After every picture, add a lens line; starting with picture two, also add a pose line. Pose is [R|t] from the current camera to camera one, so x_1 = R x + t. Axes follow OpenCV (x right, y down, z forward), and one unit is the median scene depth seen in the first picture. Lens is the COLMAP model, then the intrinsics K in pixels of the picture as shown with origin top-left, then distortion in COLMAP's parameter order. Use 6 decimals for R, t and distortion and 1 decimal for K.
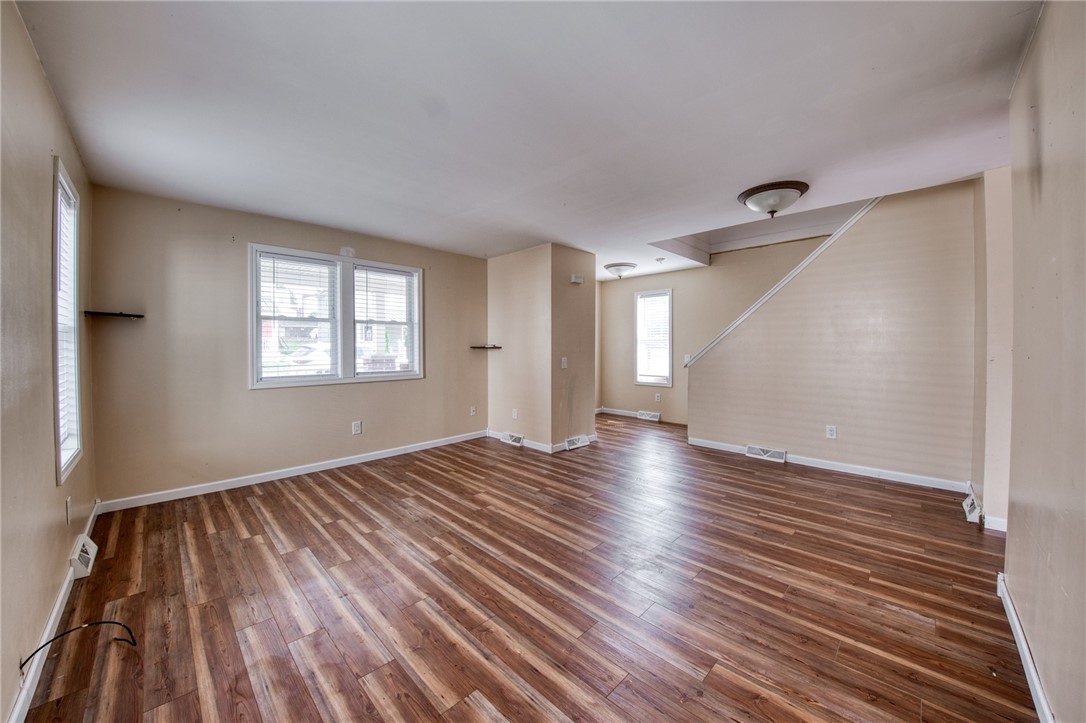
lens RADIAL K [[379.6, 0, 567.5], [0, 379.6, 350.2], [0, 0, 1]] dist [0.000848, -0.000150]
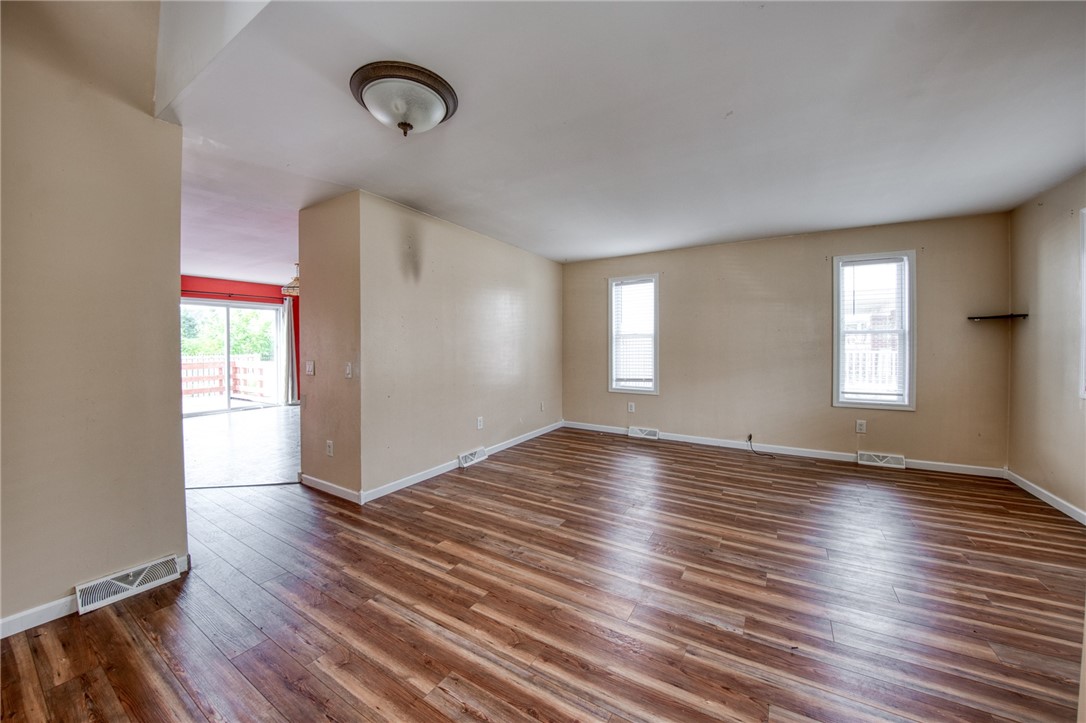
lens RADIAL K [[387.6, 0, 554.9], [0, 387.6, 350.3], [0, 0, 1]] dist [-0.019899, -0.000212]
pose [[-0.976728, 0.003258, -0.214458, 0.487539], [-0.005397, 0.999195, 0.039762, -0.034082], [0.214415, 0.039994, -0.975924, 1.845915]]
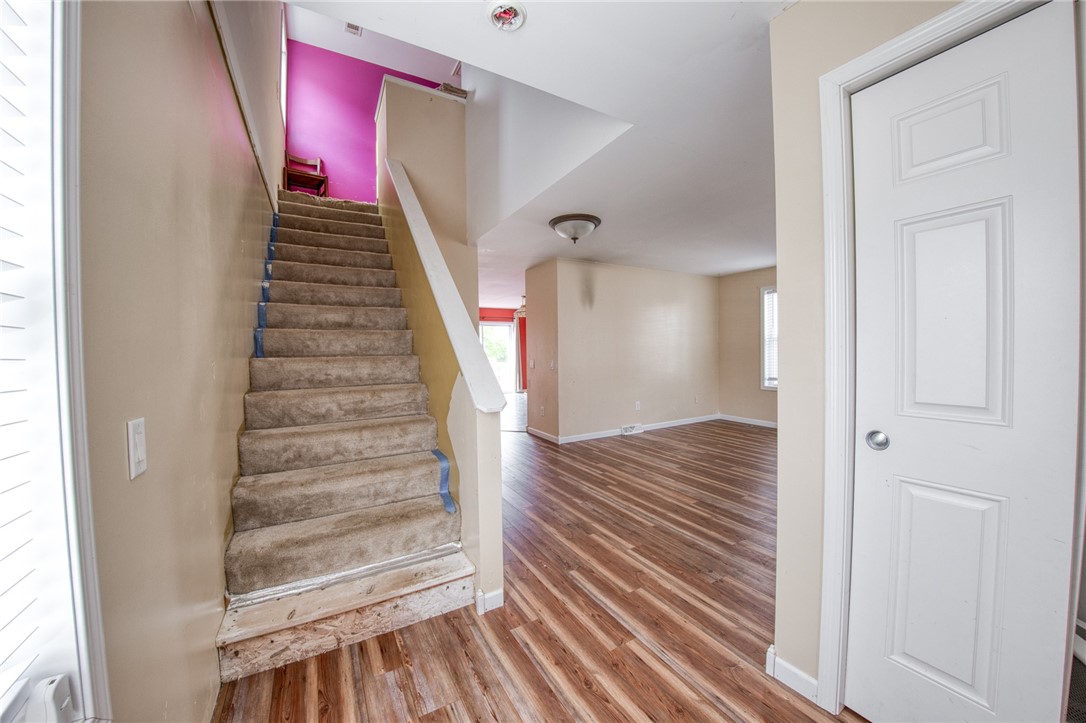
lens RADIAL K [[393.8, 0, 542.2], [0, 393.8, 356.7], [0, 0, 1]] dist [0.000462, -0.000039]
pose [[-0.951608, 0.007046, 0.307235, 0.285561], [0.020358, 0.998986, 0.040145, -0.045707], [-0.306640, 0.044457, -0.950787, 2.479635]]
